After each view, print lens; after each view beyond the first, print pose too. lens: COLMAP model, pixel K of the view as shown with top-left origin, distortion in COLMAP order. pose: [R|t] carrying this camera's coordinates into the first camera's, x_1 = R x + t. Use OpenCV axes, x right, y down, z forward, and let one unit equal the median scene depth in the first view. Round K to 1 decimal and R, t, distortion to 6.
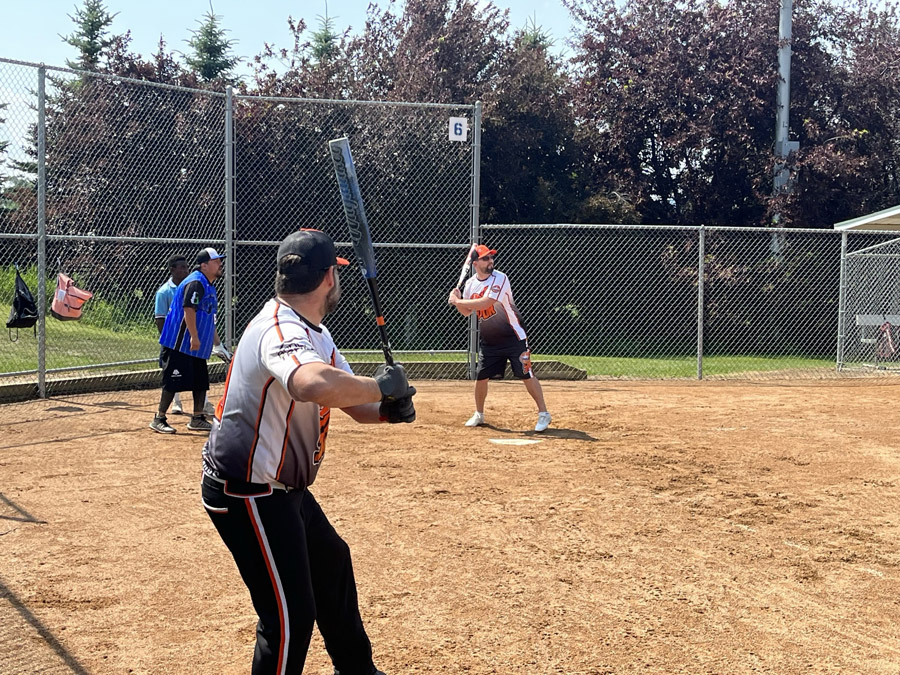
lens RADIAL K [[1365.7, 0, 451.9], [0, 1365.7, 342.6], [0, 0, 1]] dist [0.138269, -0.657460]
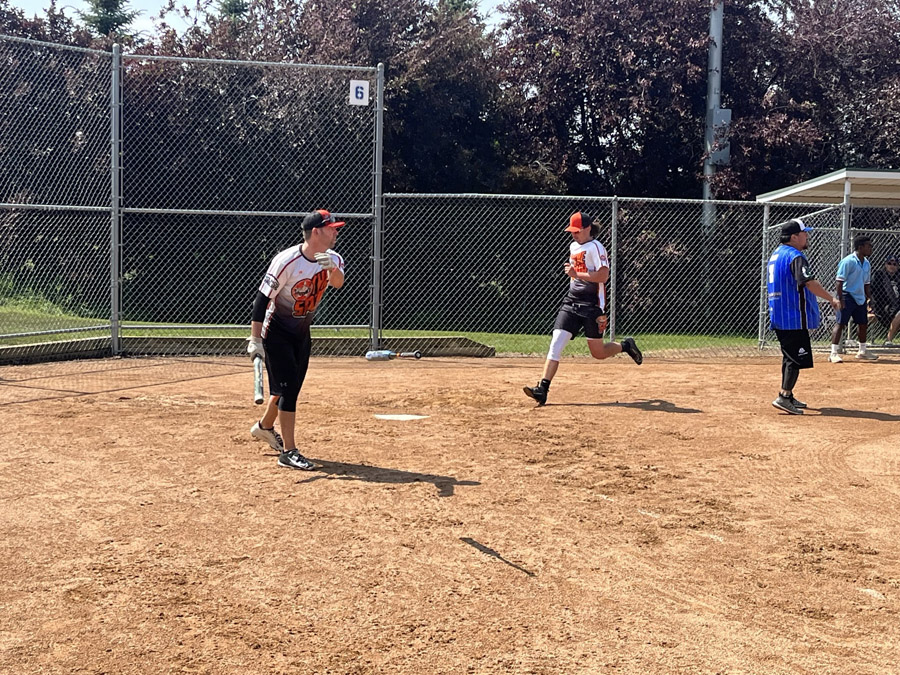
lens RADIAL K [[1479.3, 0, 450.0], [0, 1479.3, 337.5], [0, 0, 1]] dist [0.094118, -0.327118]
pose [[0.999194, 0.003577, 0.039990, 0.027360], [-0.003967, 0.999945, 0.009683, 0.004009], [-0.039953, -0.009834, 0.999153, -0.033826]]
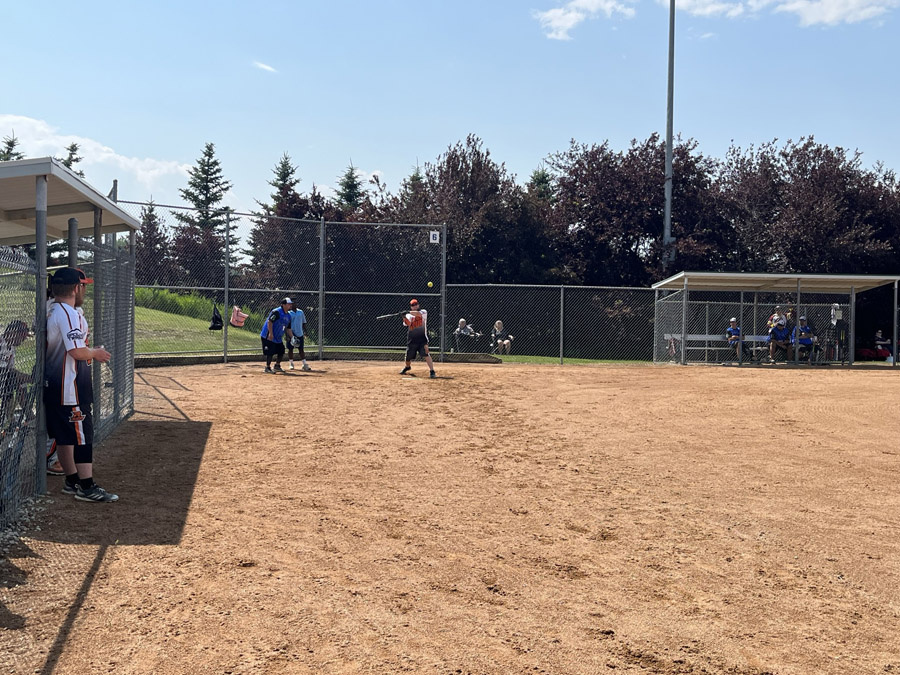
lens RADIAL K [[1048.1, 0, 450.0], [0, 1048.1, 337.5], [0, 0, 1]] dist [0.123214, 0.000475]
pose [[0.986818, 0.011630, -0.161413, 0.282890], [-0.017158, 0.999311, -0.032896, 0.042727], [0.160919, 0.035232, 0.986339, -0.521527]]
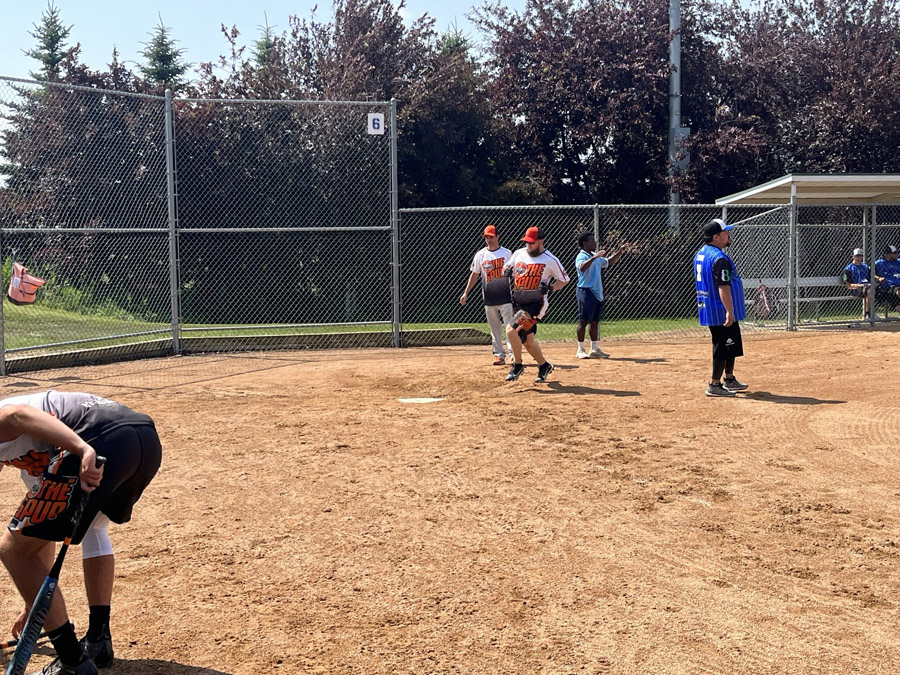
lens RADIAL K [[1217.7, 0, 450.0], [0, 1217.7, 337.5], [0, 0, 1]] dist [0.100035, -0.379682]
pose [[0.998978, -0.031405, 0.032499, 0.027624], [0.030807, 0.999350, 0.018715, 0.001930], [-0.033065, -0.017694, 0.999297, -0.001716]]
